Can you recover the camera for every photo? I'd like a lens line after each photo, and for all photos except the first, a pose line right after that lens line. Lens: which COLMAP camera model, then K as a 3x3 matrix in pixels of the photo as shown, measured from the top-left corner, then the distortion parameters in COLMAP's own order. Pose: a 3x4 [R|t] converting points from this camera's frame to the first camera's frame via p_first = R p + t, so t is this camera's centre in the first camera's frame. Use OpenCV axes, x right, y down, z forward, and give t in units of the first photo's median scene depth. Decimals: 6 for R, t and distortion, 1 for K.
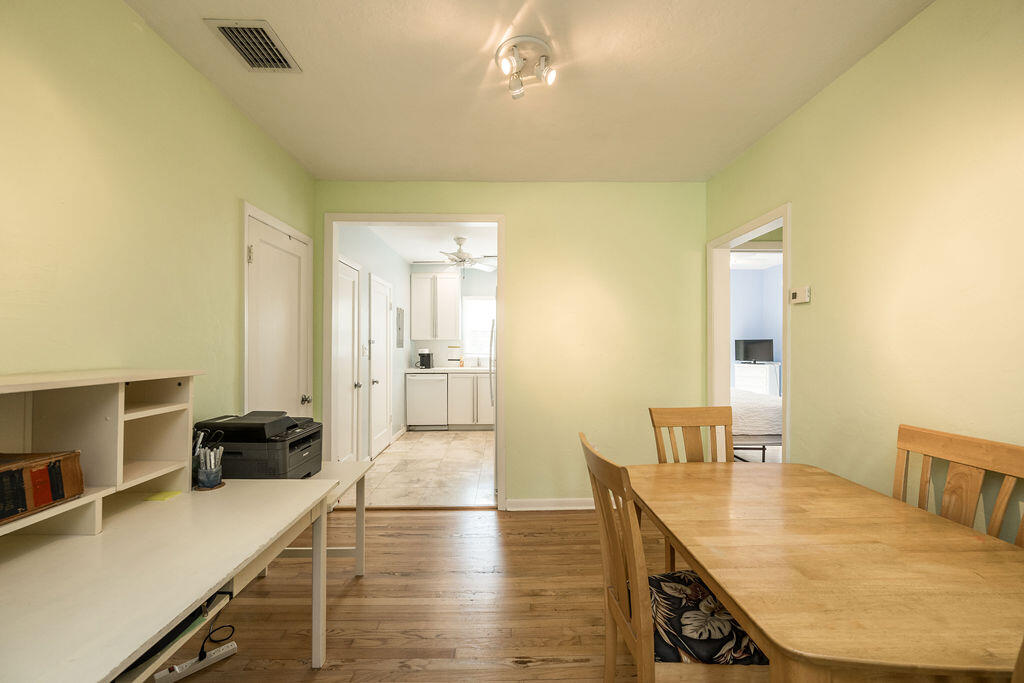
lens RADIAL K [[400.9, 0, 509.6], [0, 400.9, 345.9], [0, 0, 1]] dist [-0.002839, -0.000194]
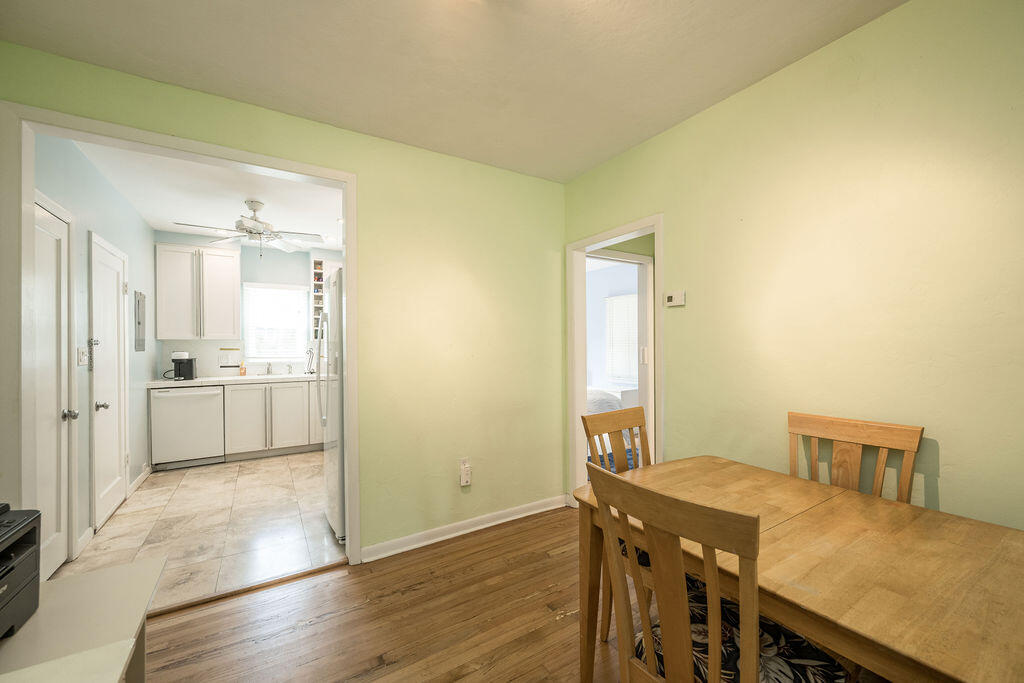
lens RADIAL K [[400.9, 0, 509.6], [0, 400.9, 345.9], [0, 0, 1]] dist [-0.002839, -0.000194]
pose [[0.860827, -0.006090, 0.508861, -0.105518], [0.006711, 0.999977, 0.000614, -0.000708], [-0.508853, 0.002887, 0.860849, 0.139339]]
